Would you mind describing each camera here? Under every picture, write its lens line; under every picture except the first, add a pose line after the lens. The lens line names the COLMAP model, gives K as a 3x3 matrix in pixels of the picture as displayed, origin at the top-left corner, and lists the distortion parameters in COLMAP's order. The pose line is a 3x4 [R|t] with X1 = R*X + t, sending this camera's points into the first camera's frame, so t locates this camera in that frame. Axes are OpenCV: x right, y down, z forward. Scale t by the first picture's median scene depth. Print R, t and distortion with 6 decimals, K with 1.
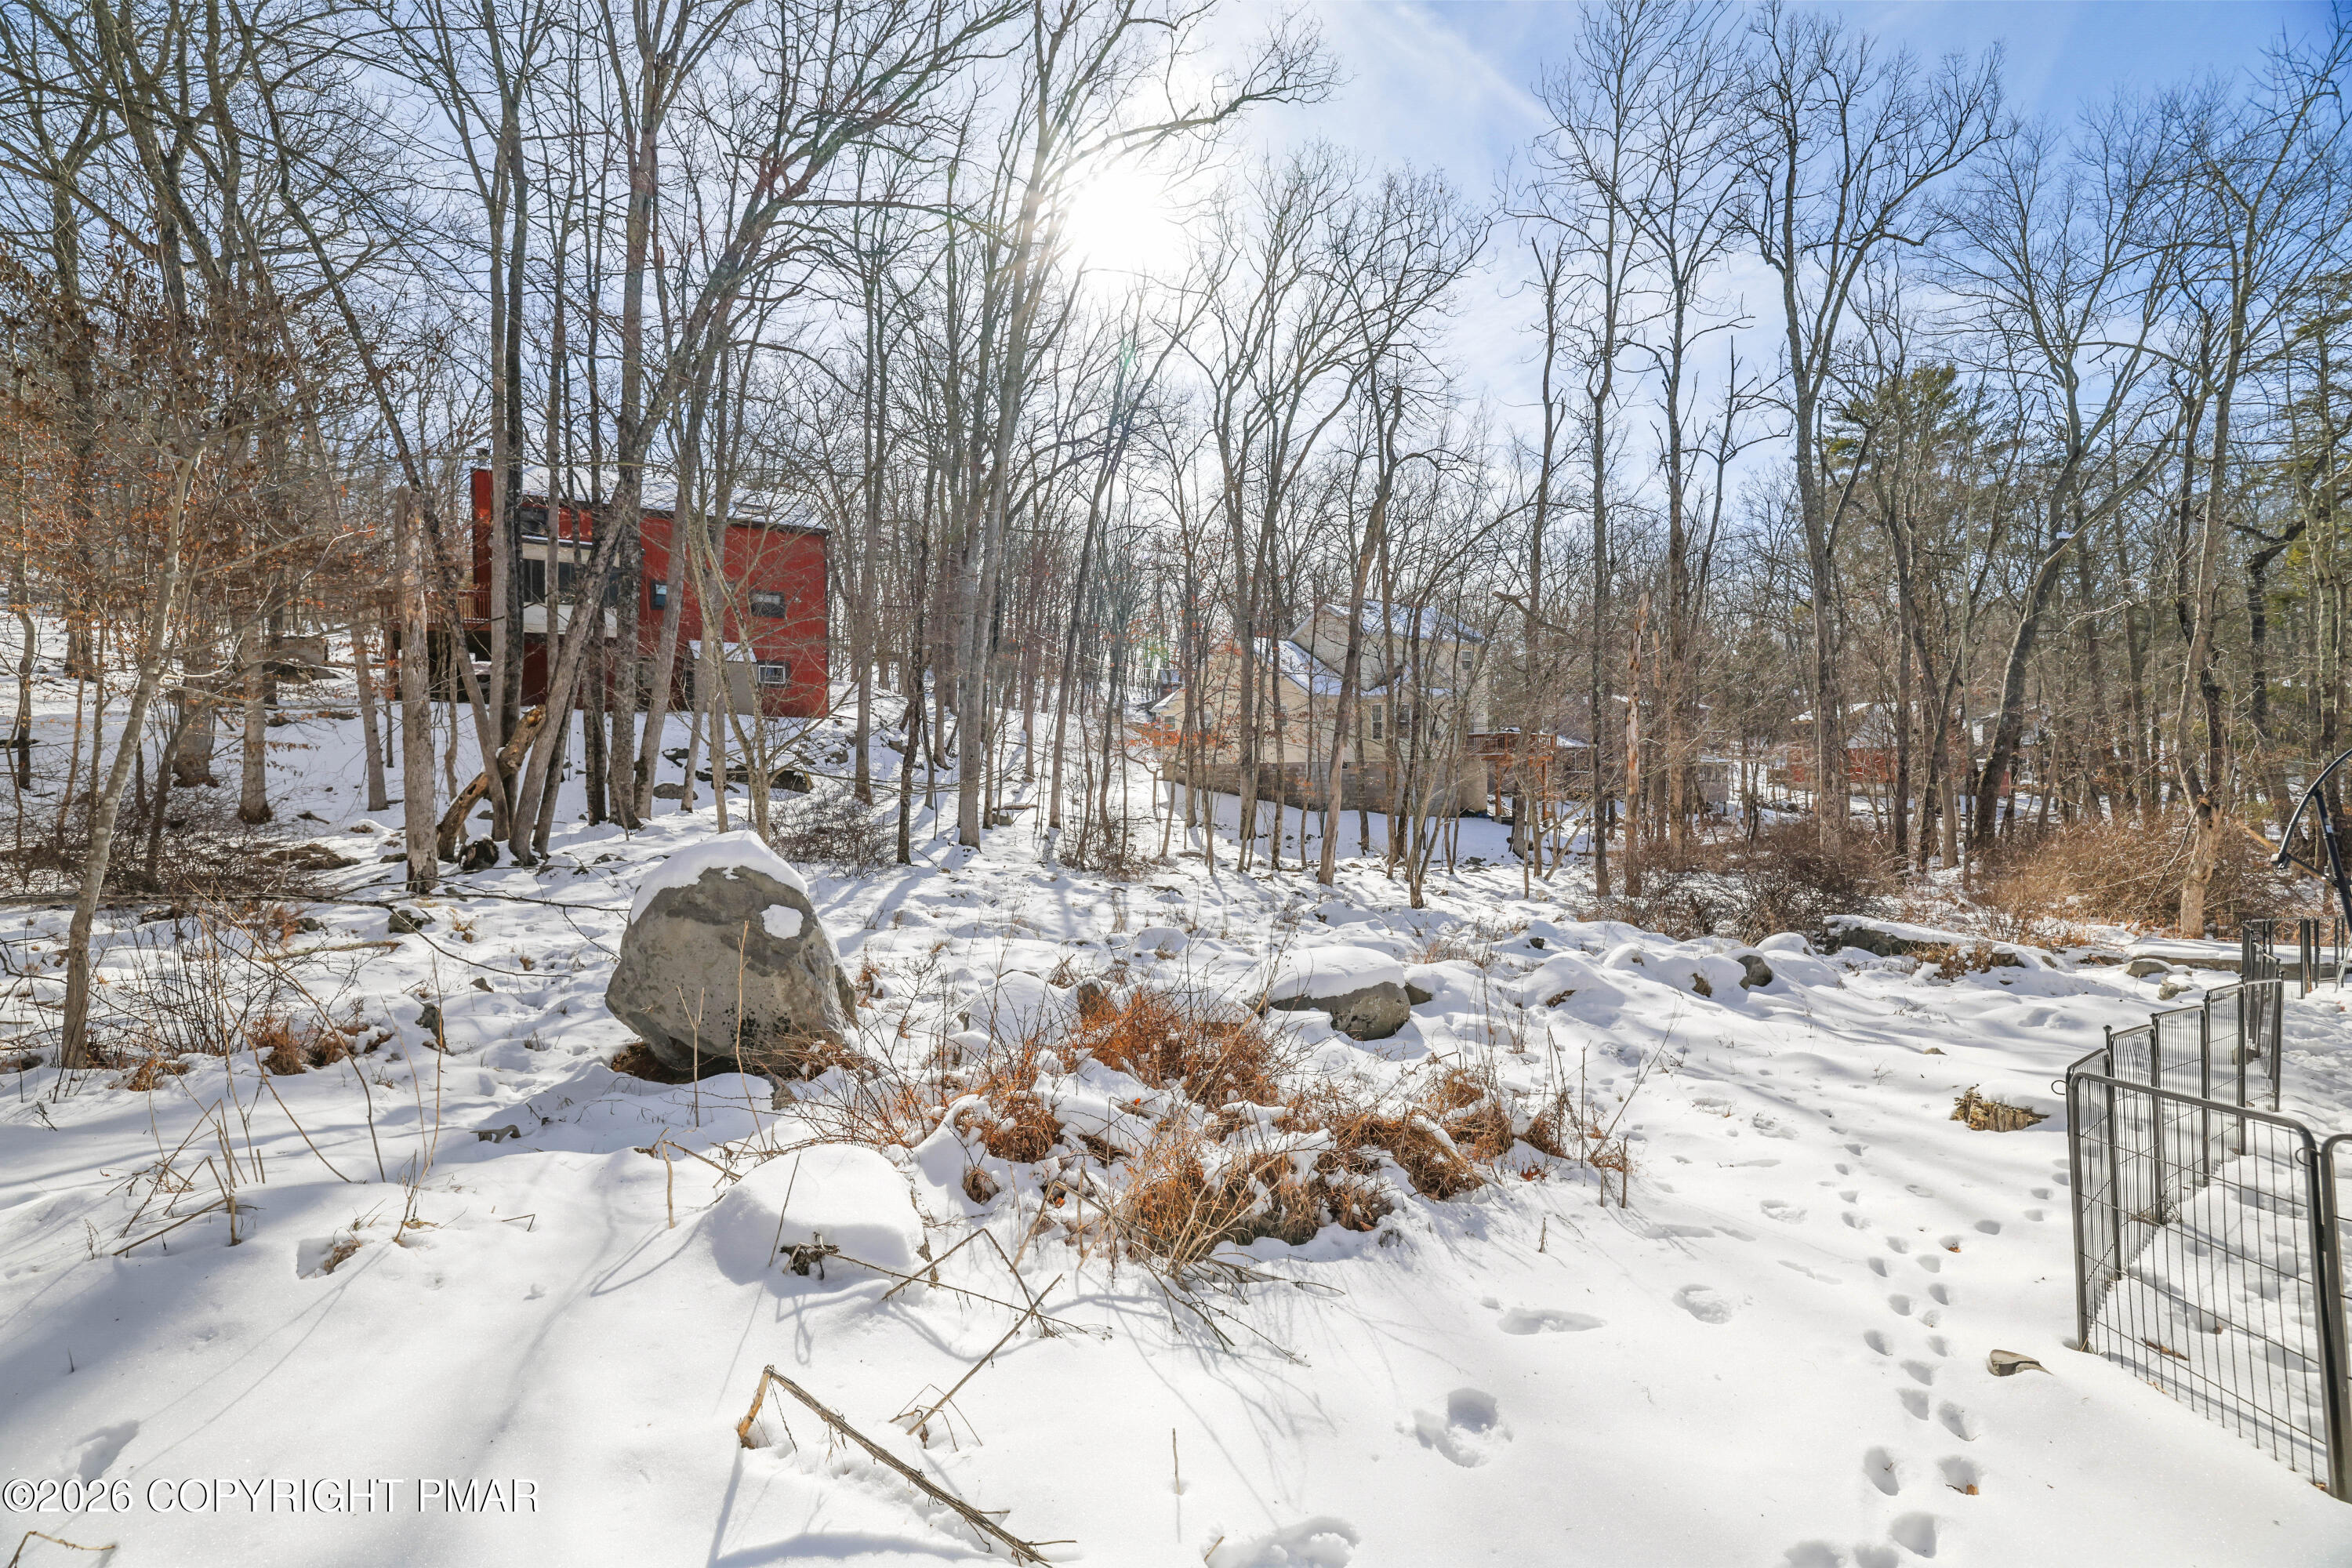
lens RADIAL K [[1016.6, 0, 1177.8], [0, 1016.6, 779.0], [0, 0, 1]] dist [-0.040913, 0.025510]
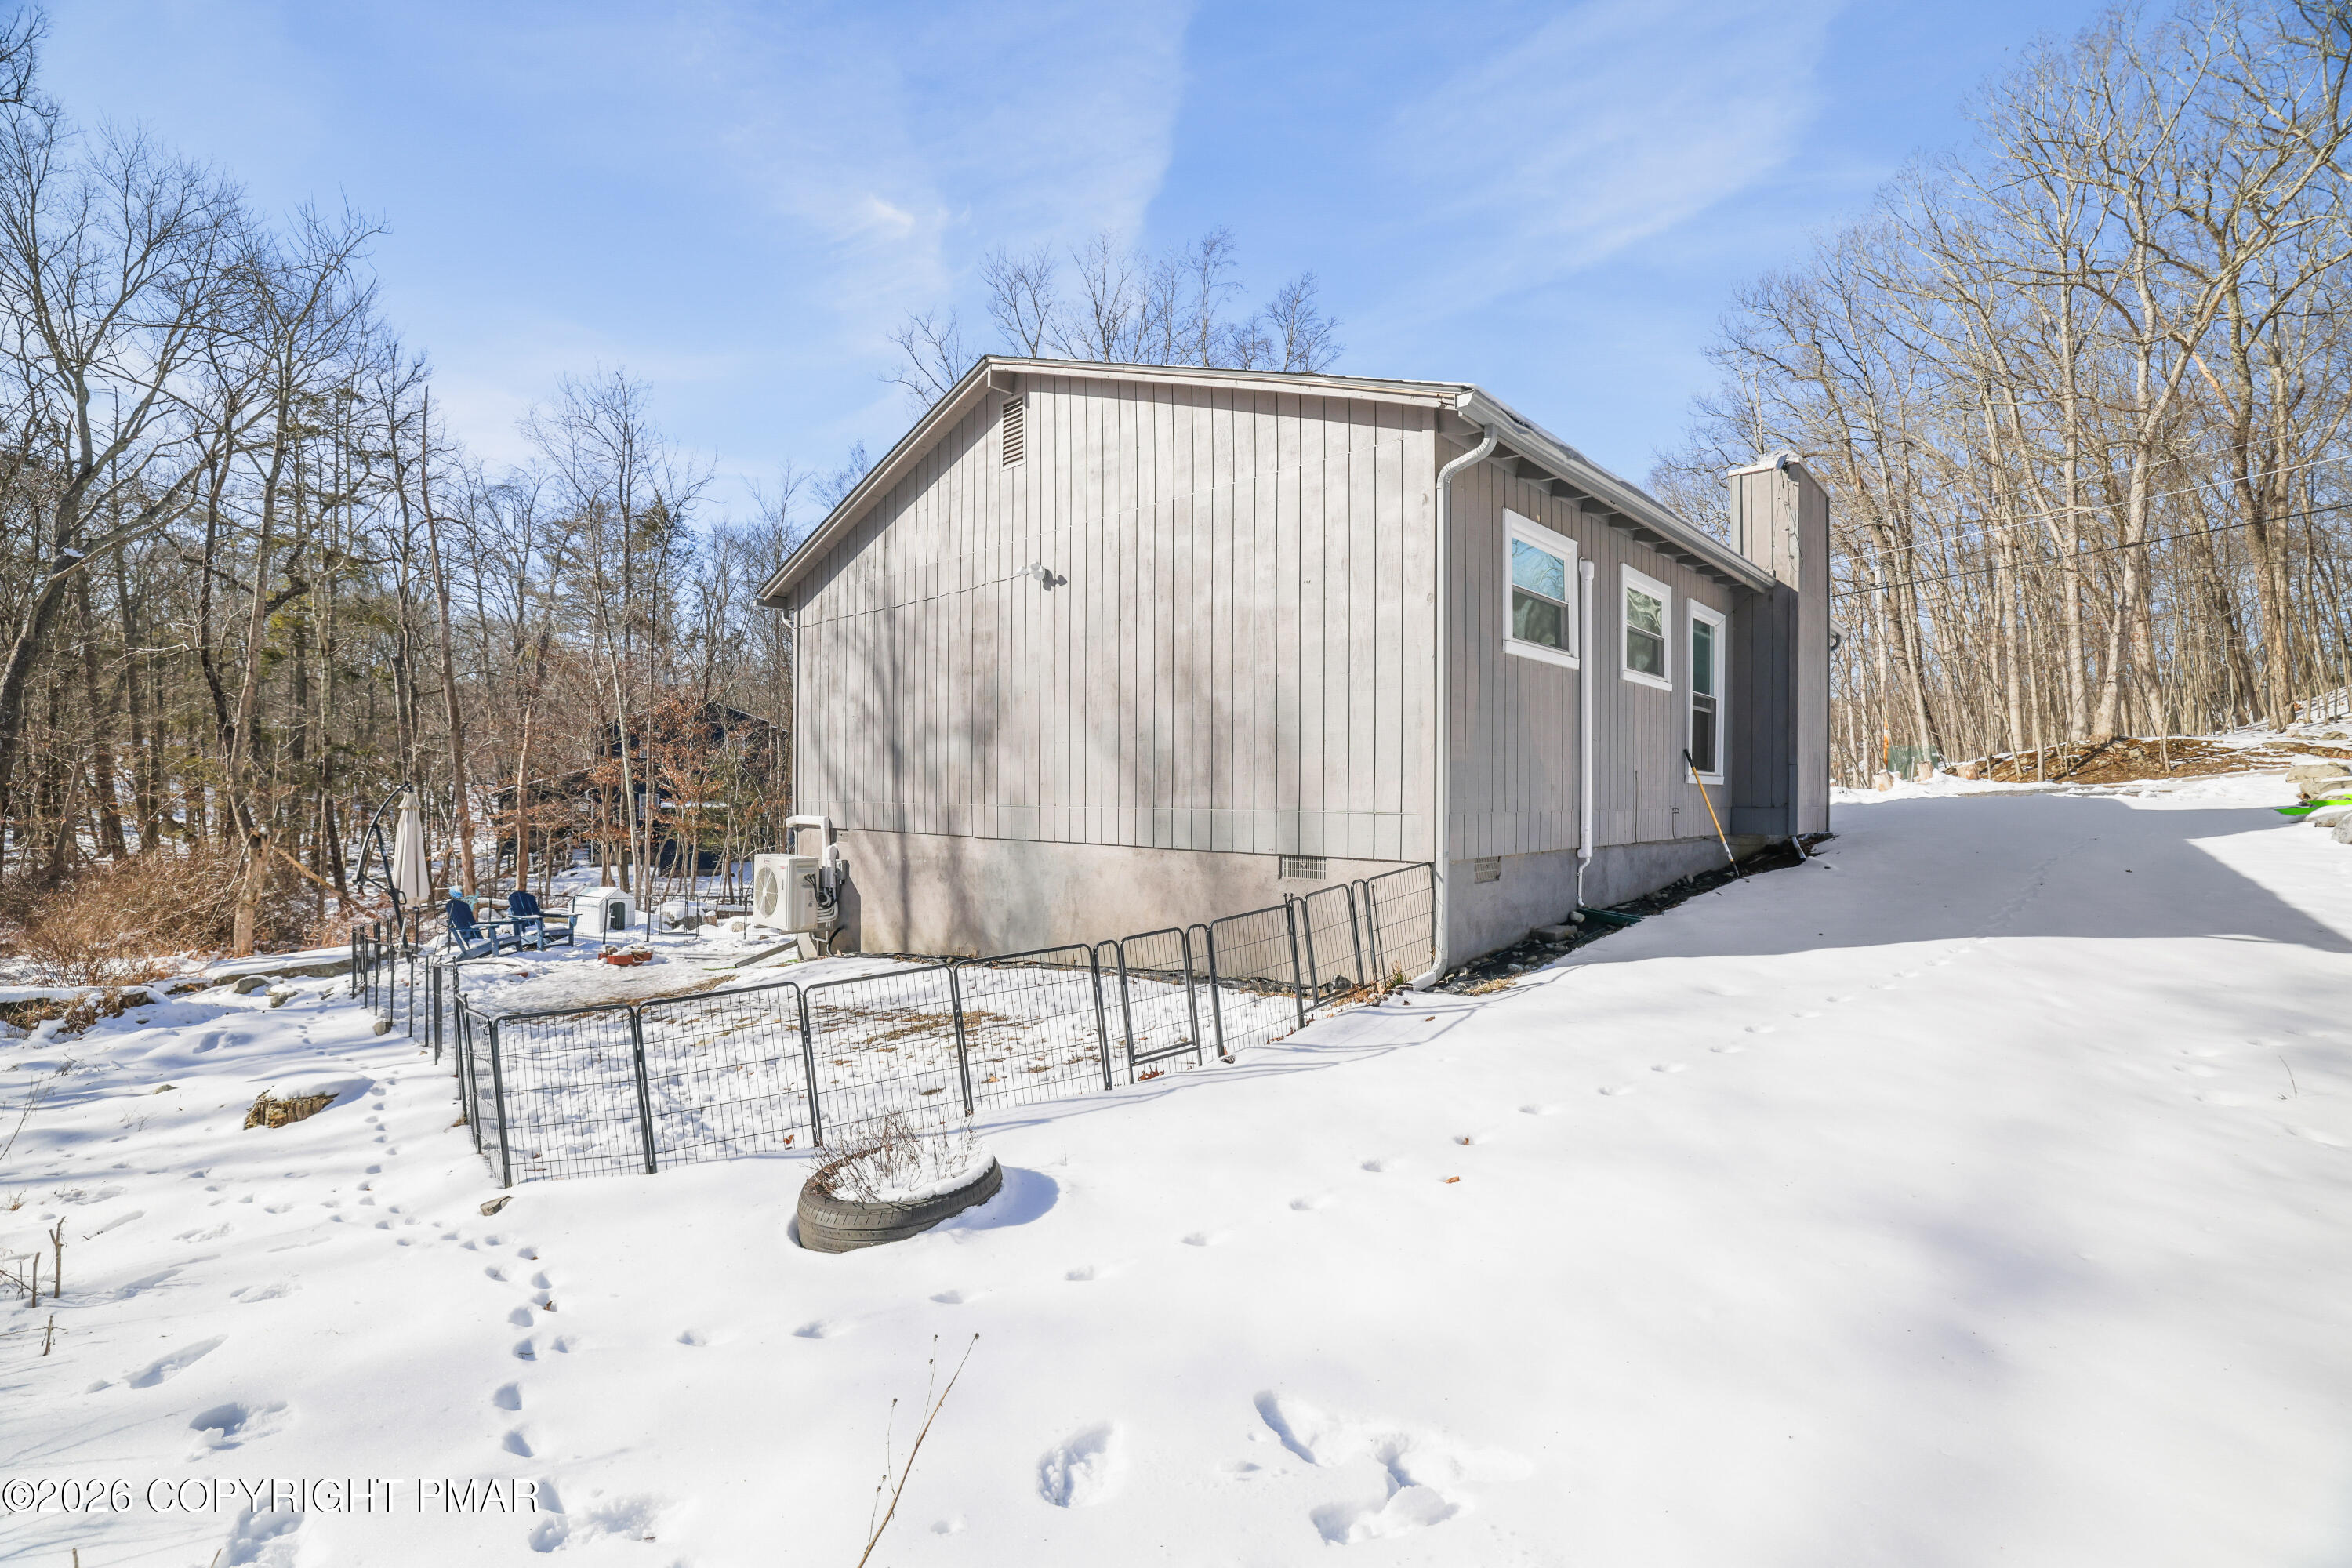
lens RADIAL K [[1043.2, 0, 1187.8], [0, 1043.2, 793.7], [0, 0, 1]] dist [-0.024361, 0.011029]
pose [[-0.041176, 0.006331, 0.999132, -0.242402], [0.004707, 0.999970, -0.006143, -0.013721], [-0.999141, 0.004450, -0.041205, -0.006135]]
